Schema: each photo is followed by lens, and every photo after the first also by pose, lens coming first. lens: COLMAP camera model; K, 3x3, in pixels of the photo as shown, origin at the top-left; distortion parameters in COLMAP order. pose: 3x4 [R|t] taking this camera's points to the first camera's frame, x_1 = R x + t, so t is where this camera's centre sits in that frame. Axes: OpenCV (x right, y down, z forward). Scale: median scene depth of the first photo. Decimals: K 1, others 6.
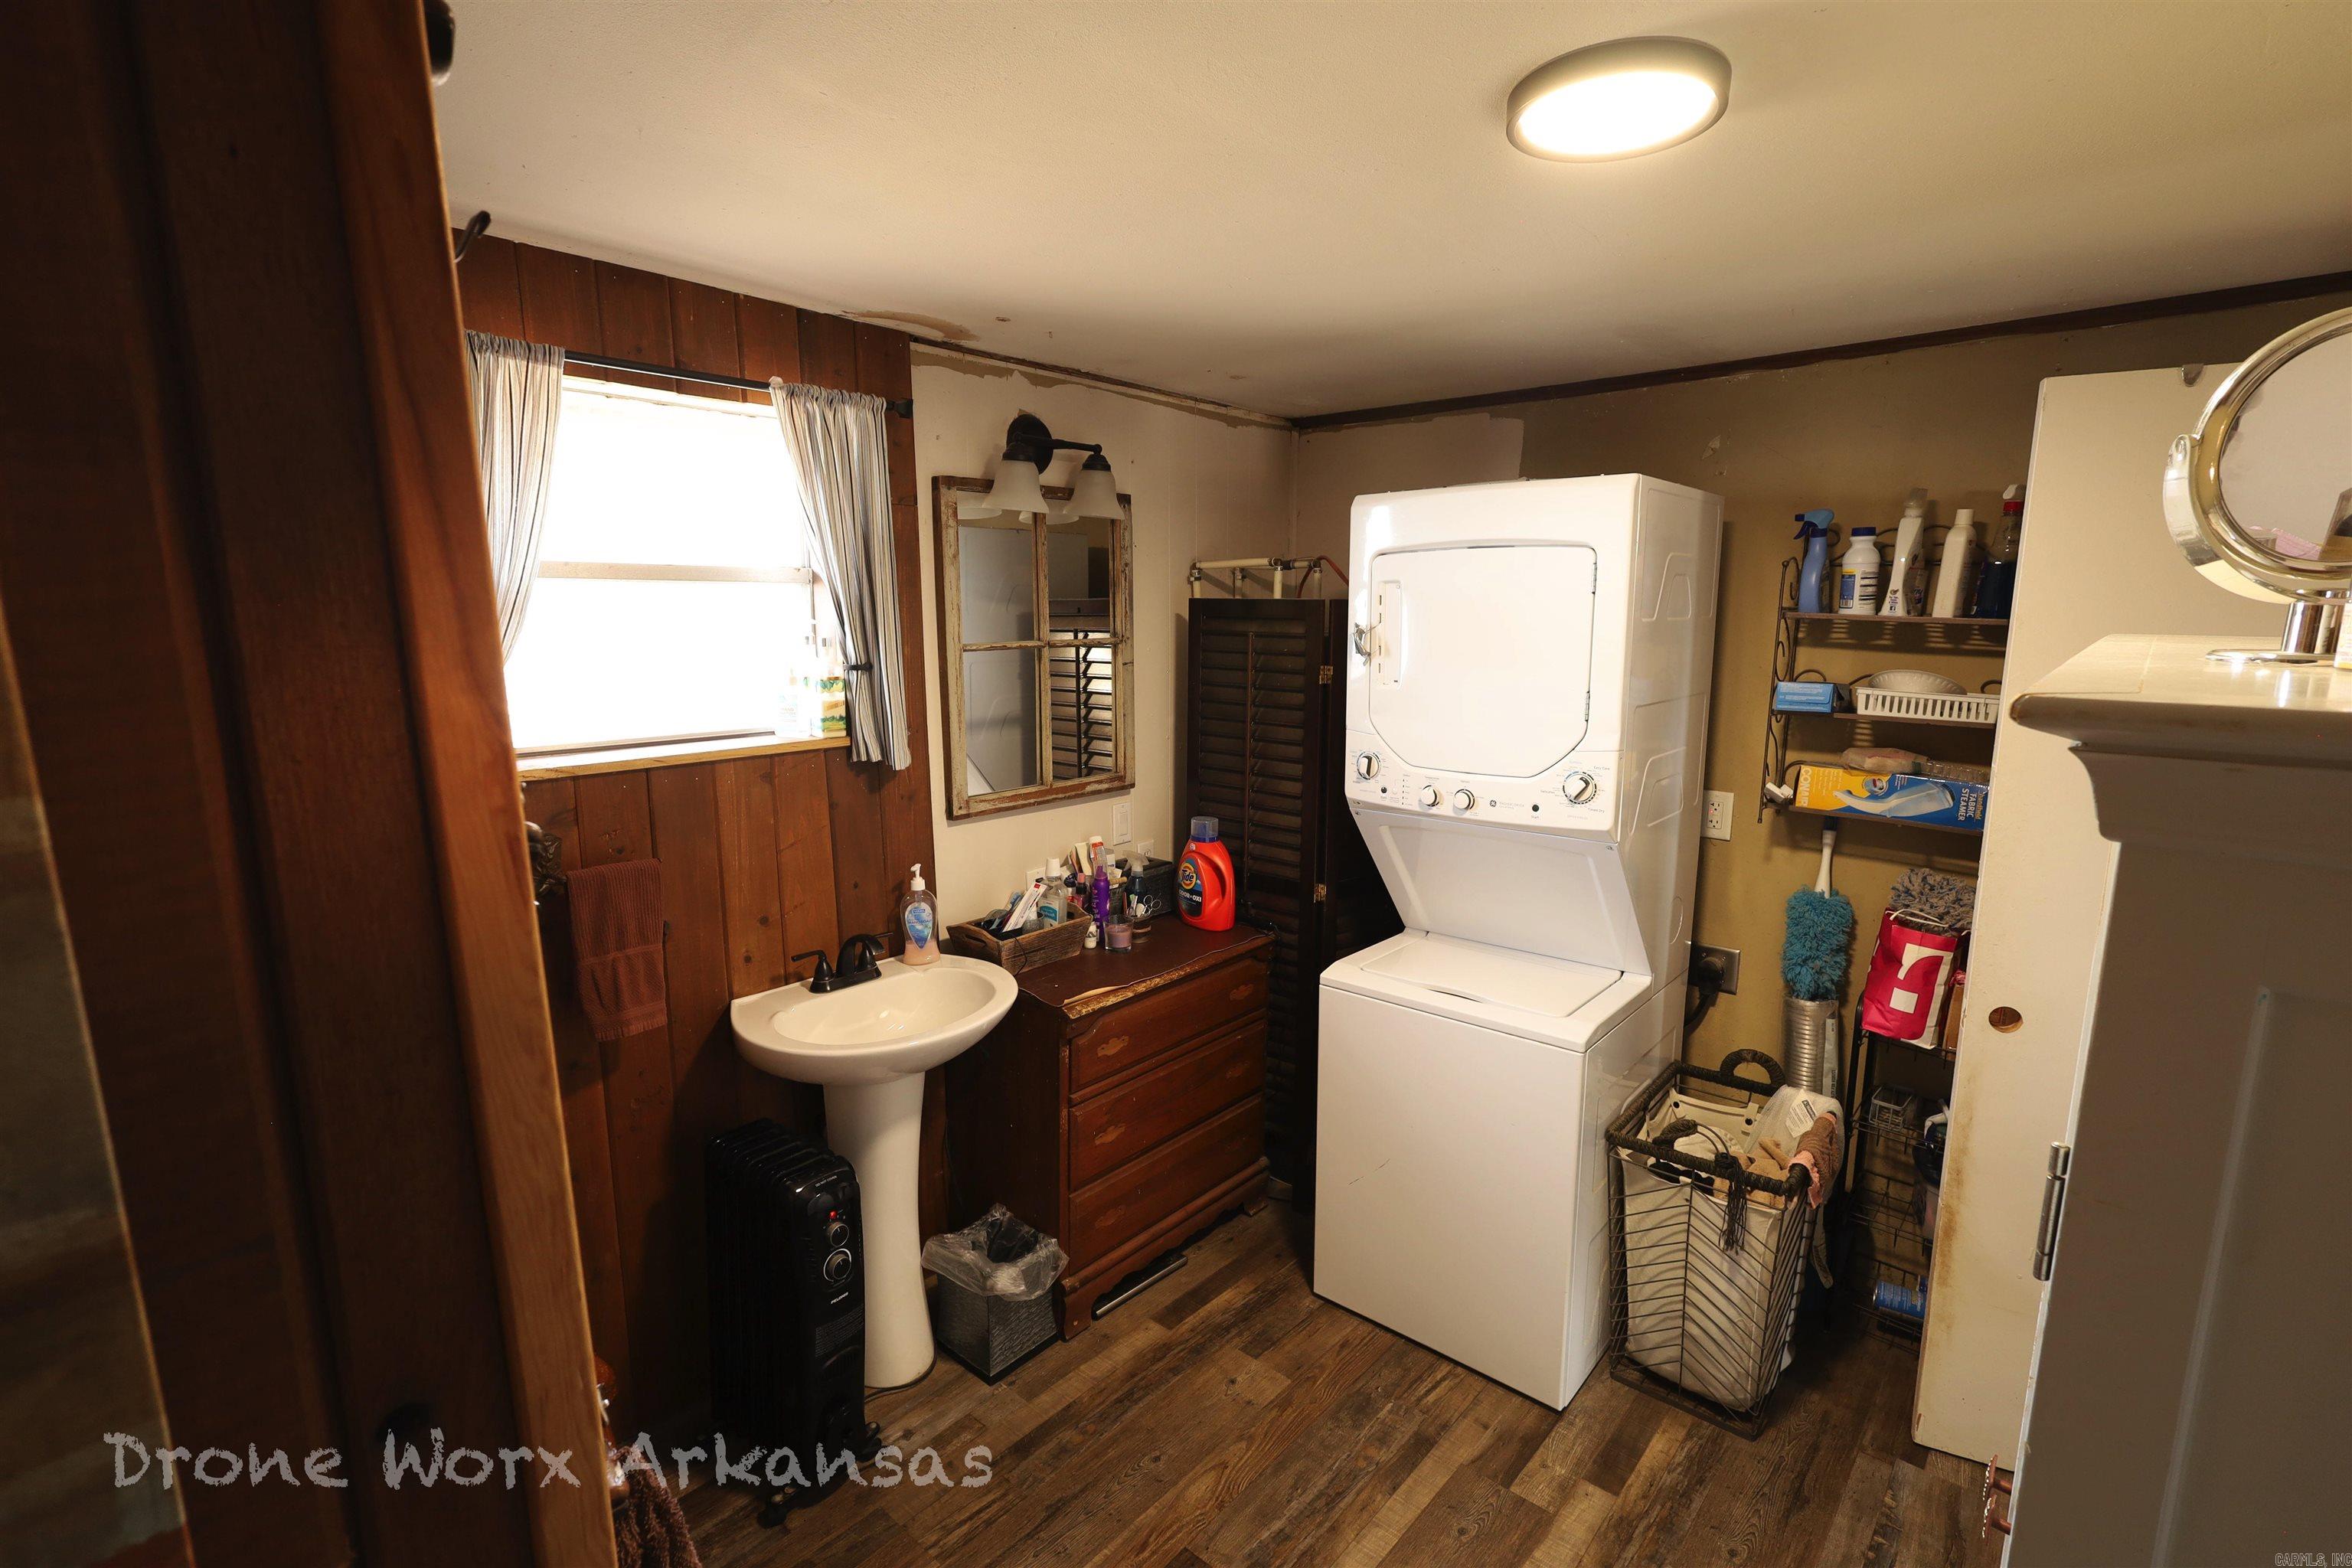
lens RADIAL K [[1082.9, 0, 1179.3], [0, 1082.9, 788.1], [0, 0, 1]] dist [0.003772, -0.000484]
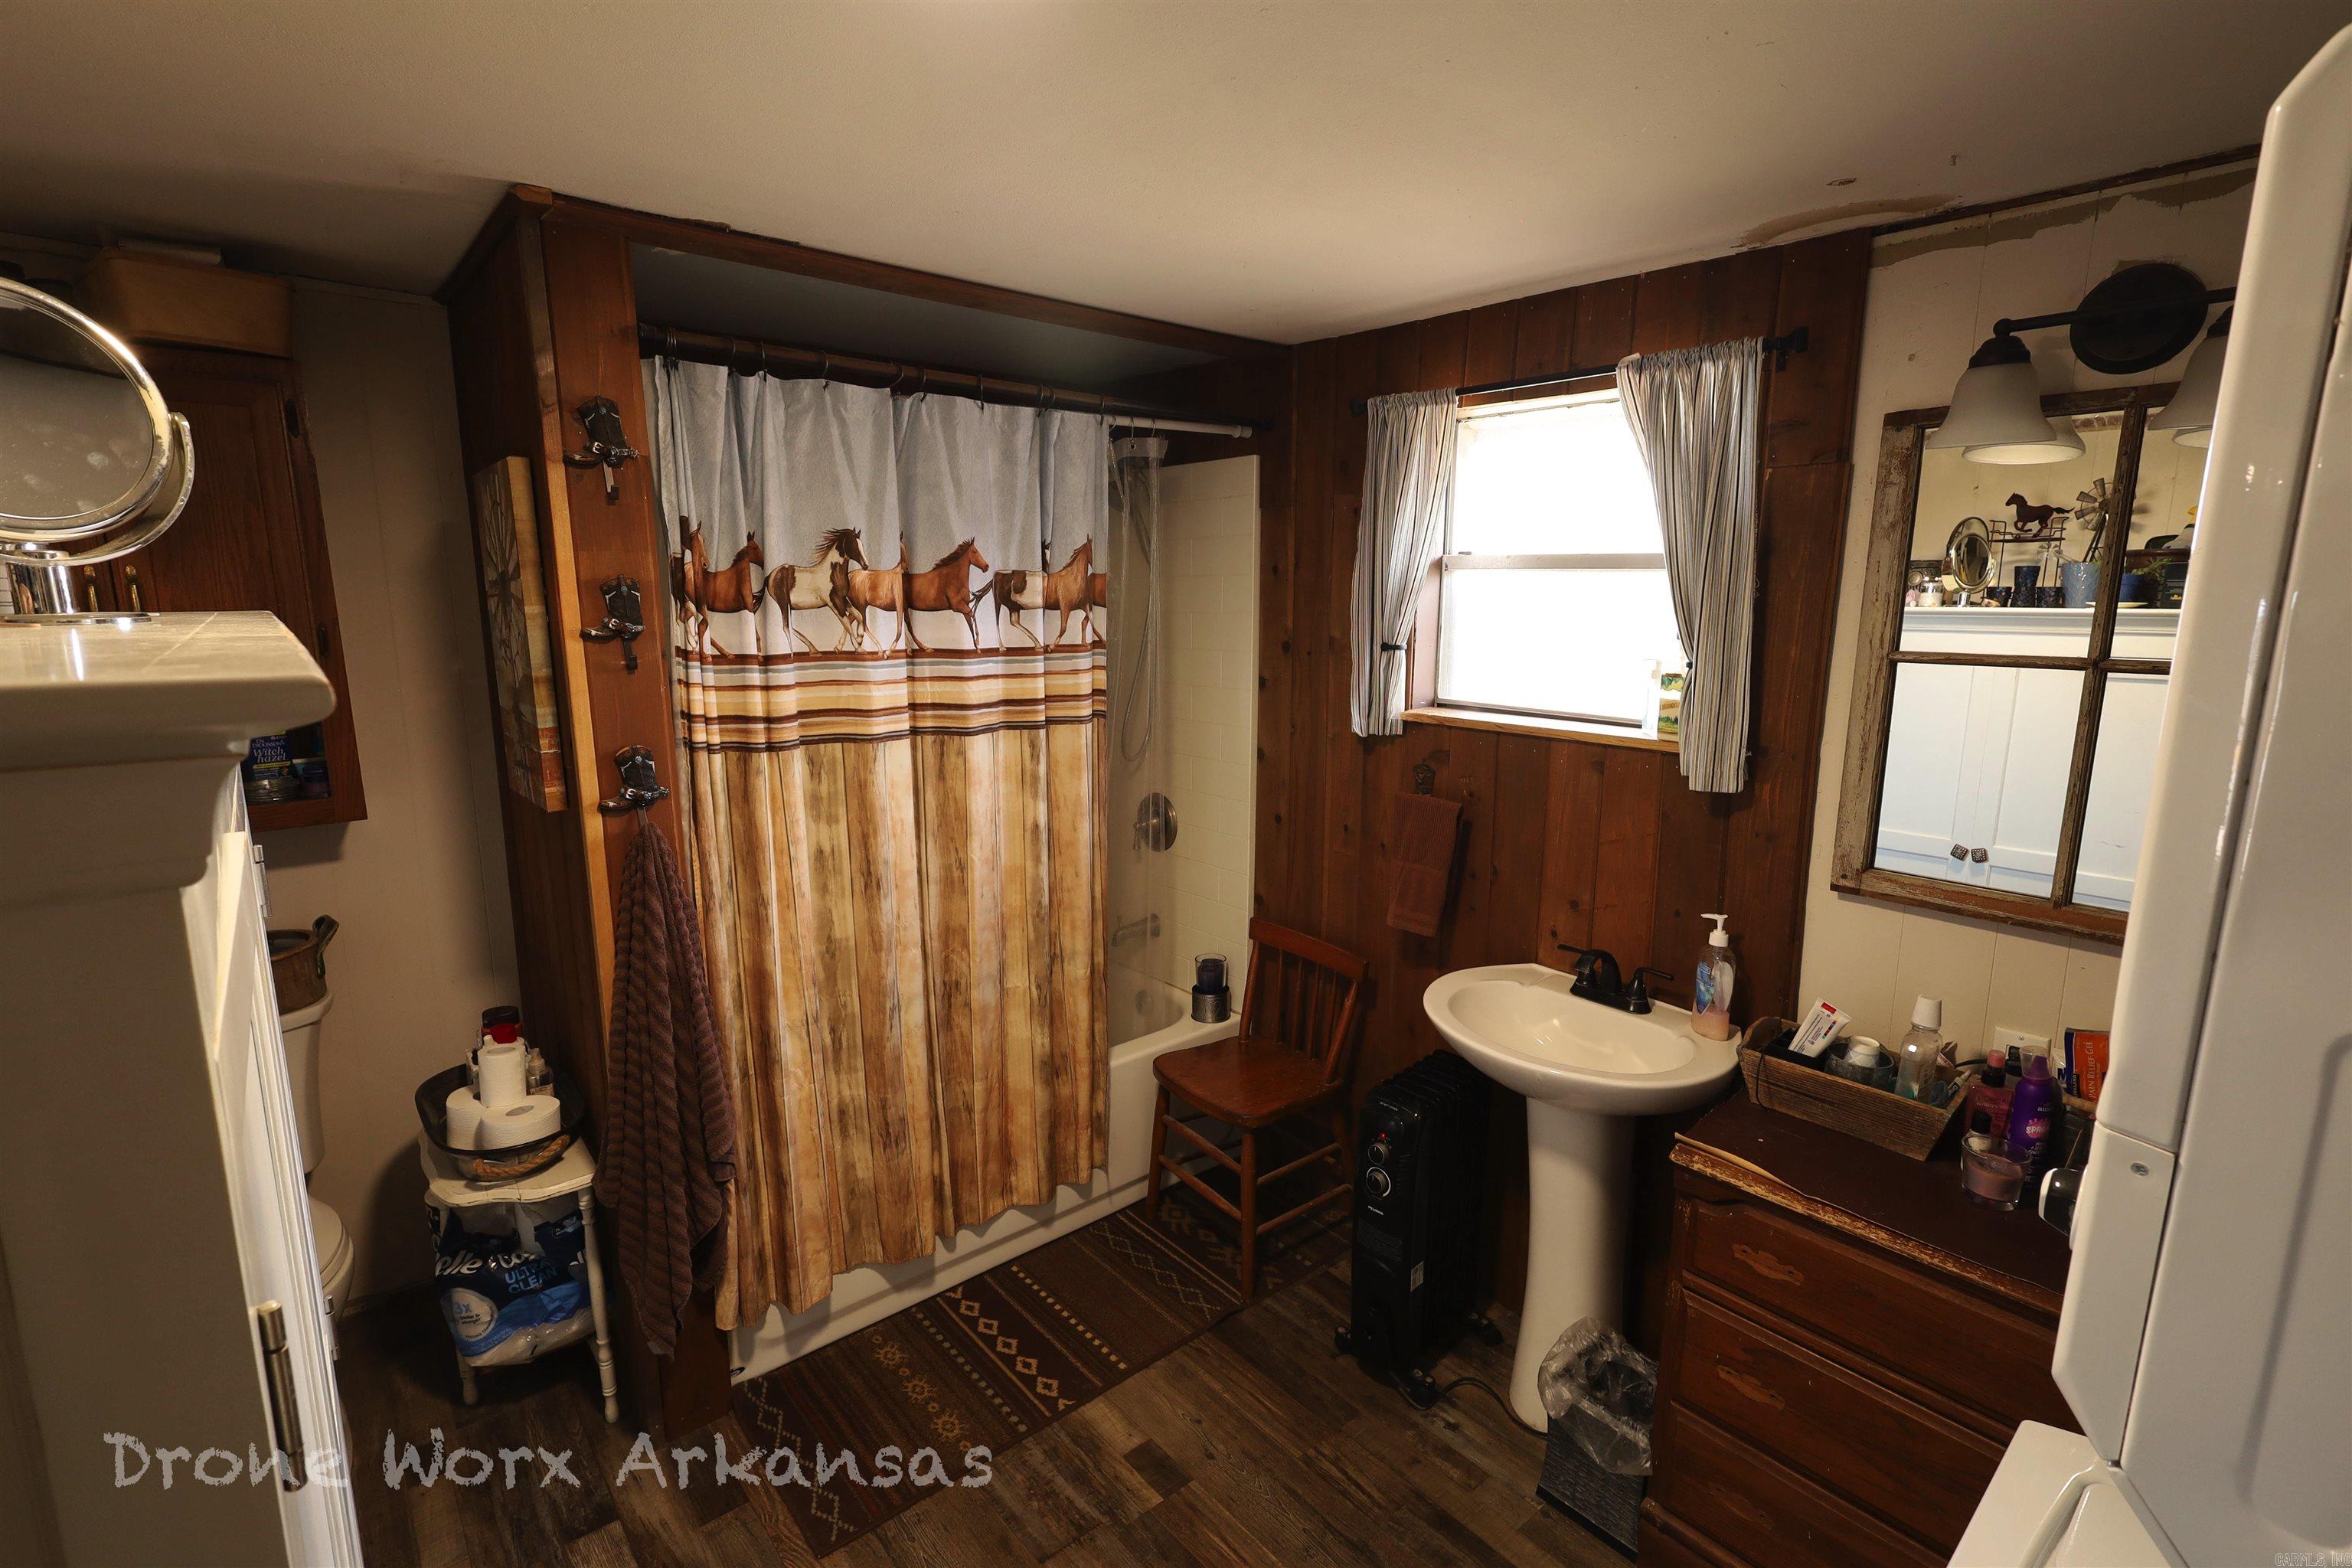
lens RADIAL K [[1082.9, 0, 1179.4], [0, 1082.9, 788.6], [0, 0, 1]] dist [0.003772, -0.000484]
pose [[-0.136889, 0.179144, -0.974253, 0.619407], [-0.176573, 0.963348, 0.201949, -0.118779], [0.974722, 0.199671, -0.100240, 0.705567]]
